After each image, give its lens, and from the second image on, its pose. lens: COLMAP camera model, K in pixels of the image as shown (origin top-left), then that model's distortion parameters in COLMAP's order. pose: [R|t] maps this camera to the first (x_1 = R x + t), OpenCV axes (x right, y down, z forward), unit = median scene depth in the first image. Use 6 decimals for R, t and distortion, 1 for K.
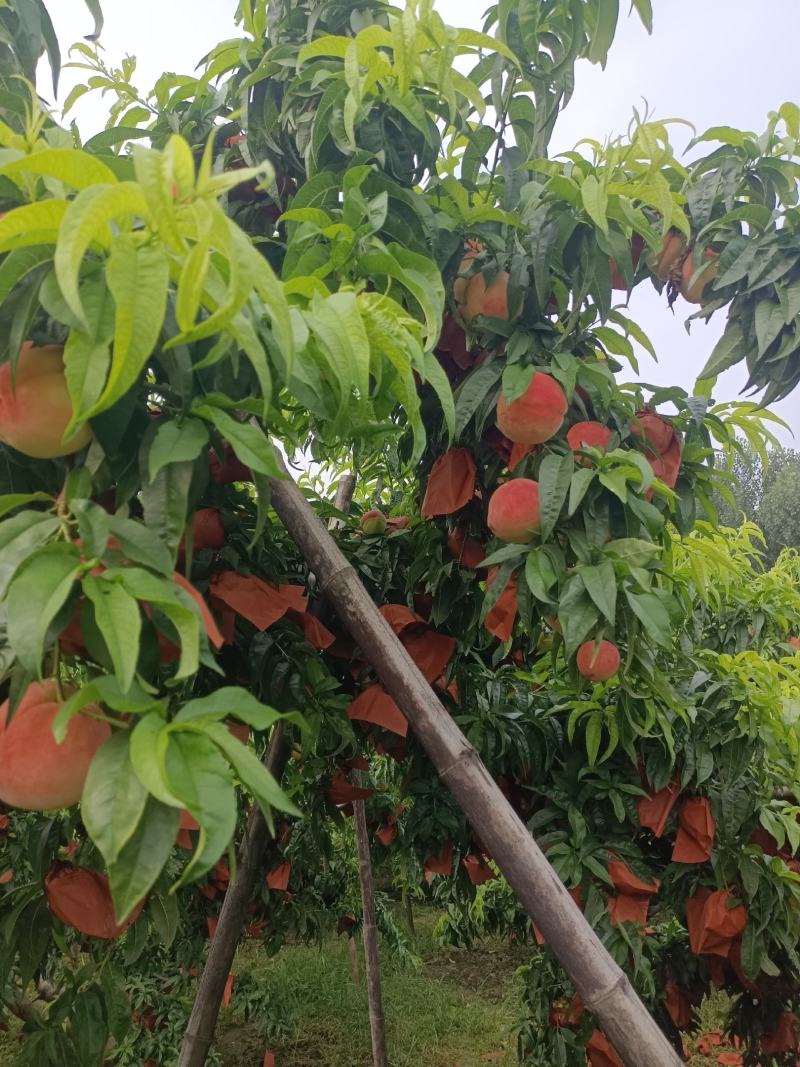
lens RADIAL K [[834.6, 0, 400.0], [0, 834.6, 533.5], [0, 0, 1]] dist [0.118569, -0.123685]
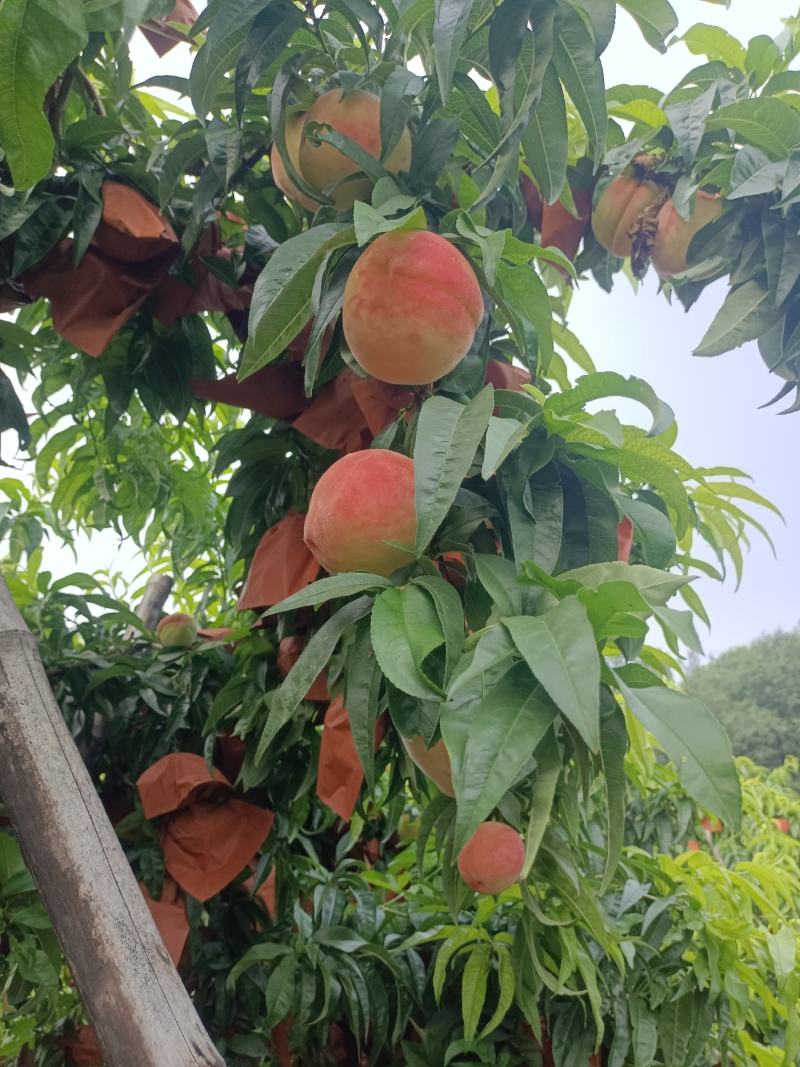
lens RADIAL K [[865.0, 0, 428.6], [0, 865.0, 510.4], [0, 0, 1]] dist [0.043360, -0.118104]
pose [[0.981446, 0.107256, 0.158936, 0.056994], [-0.069115, 0.971081, -0.228528, 0.047875], [-0.178851, 0.213303, 0.960476, 0.312713]]
